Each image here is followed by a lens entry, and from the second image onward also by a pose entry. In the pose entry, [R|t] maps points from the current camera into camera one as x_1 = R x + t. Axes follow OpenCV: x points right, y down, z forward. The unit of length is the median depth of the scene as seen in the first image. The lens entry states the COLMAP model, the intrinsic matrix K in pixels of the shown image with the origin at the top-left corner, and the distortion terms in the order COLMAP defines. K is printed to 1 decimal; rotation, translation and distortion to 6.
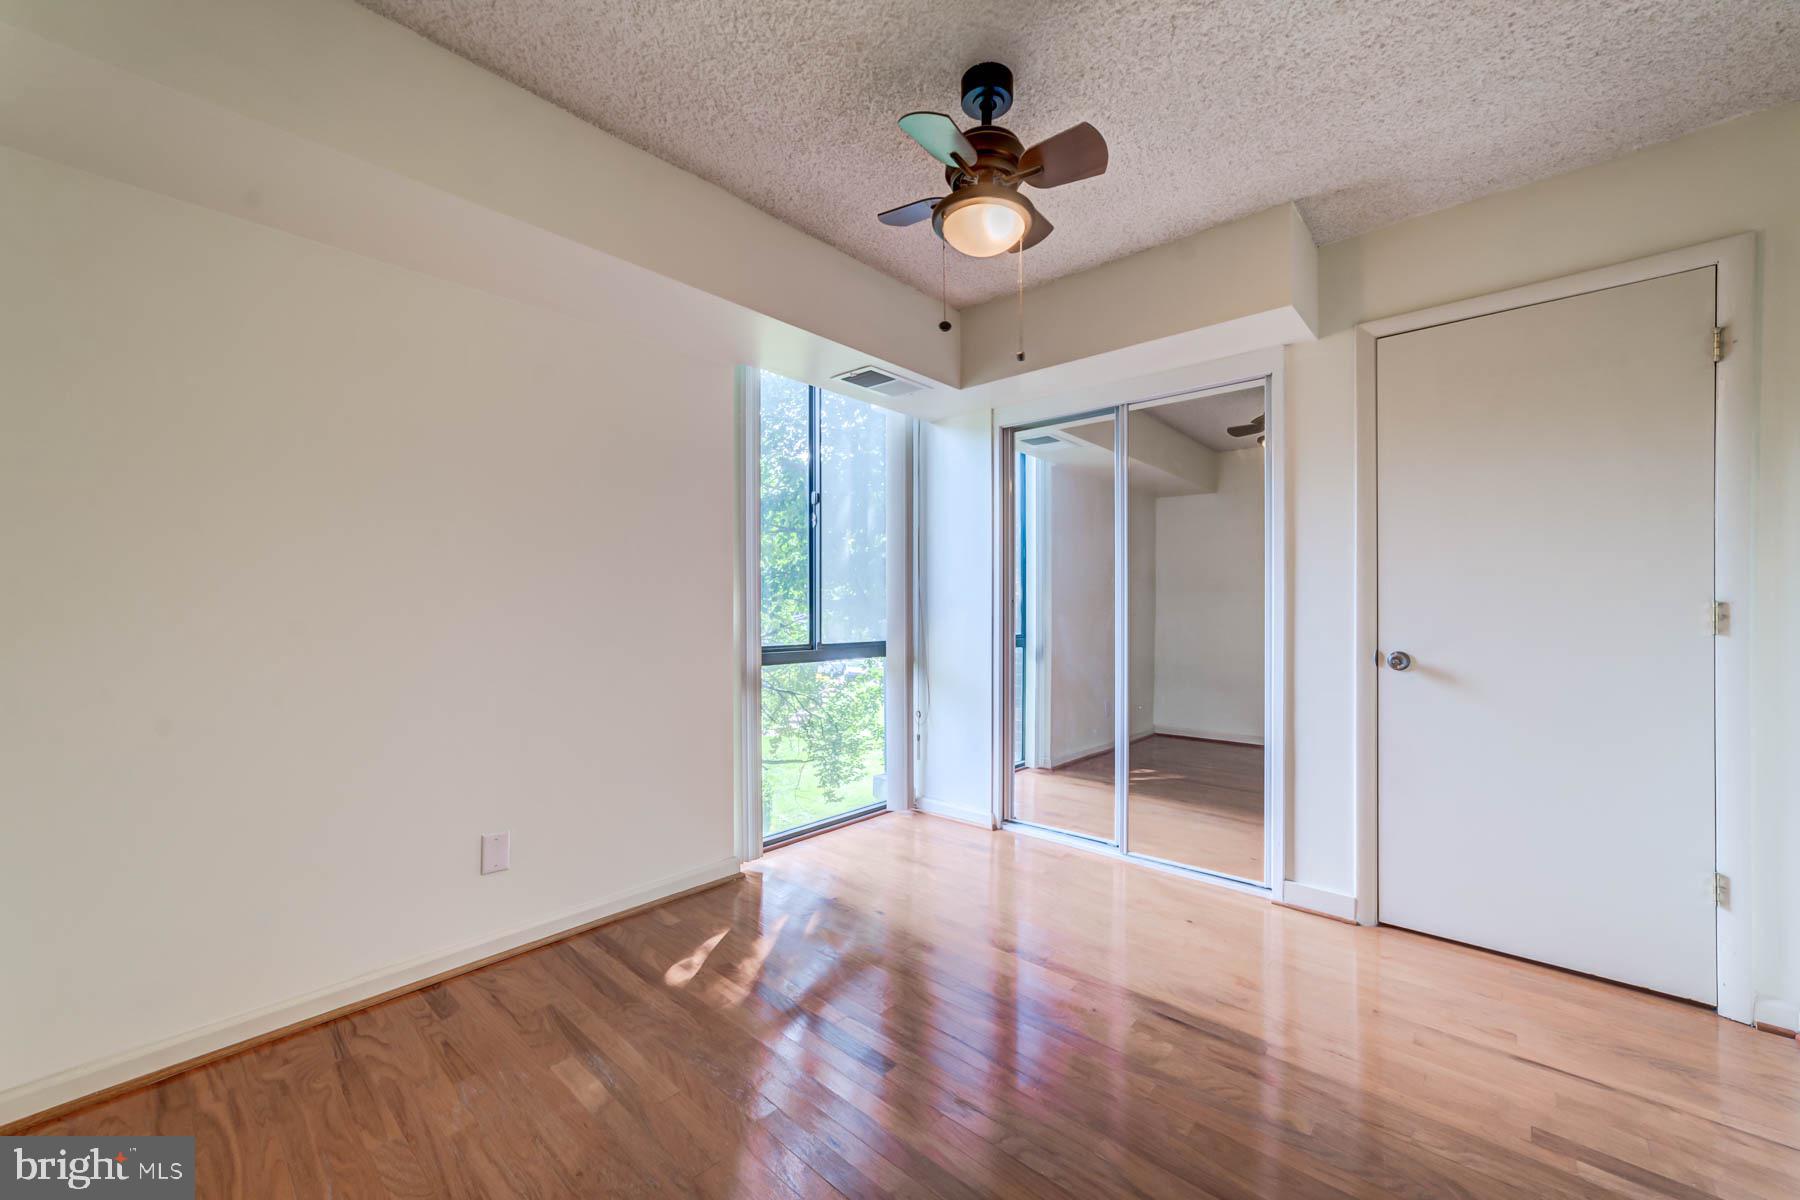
lens RADIAL K [[701.7, 0, 895.0], [0, 701.7, 609.0], [0, 0, 1]] dist [-0.005347, 0.002029]
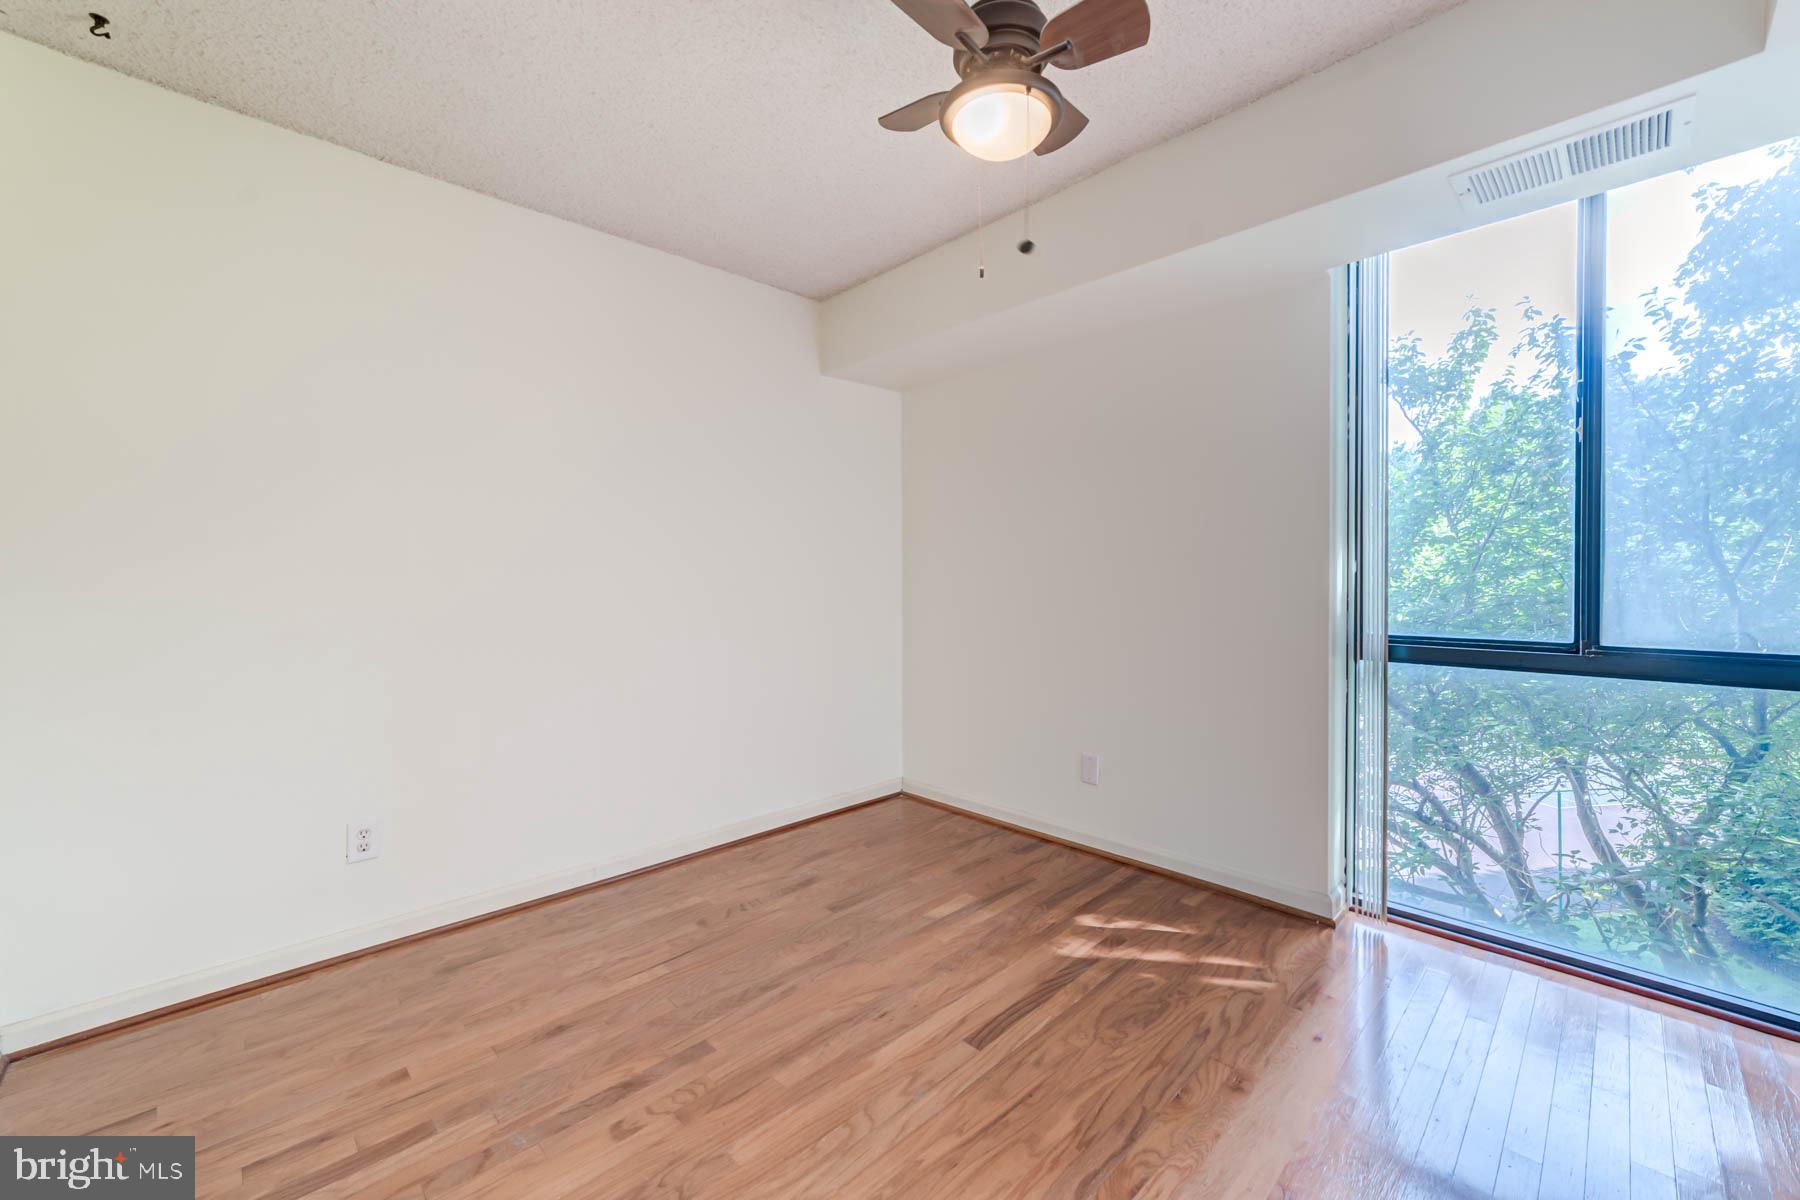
lens RADIAL K [[701.7, 0, 898.1], [0, 701.7, 587.7], [0, 0, 1]] dist [-0.005347, 0.002029]
pose [[-0.081749, 0.011718, -0.996584, 0.795950], [0.006889, 0.999914, 0.011193, -0.008908], [0.996629, -0.005950, -0.081823, 0.787268]]
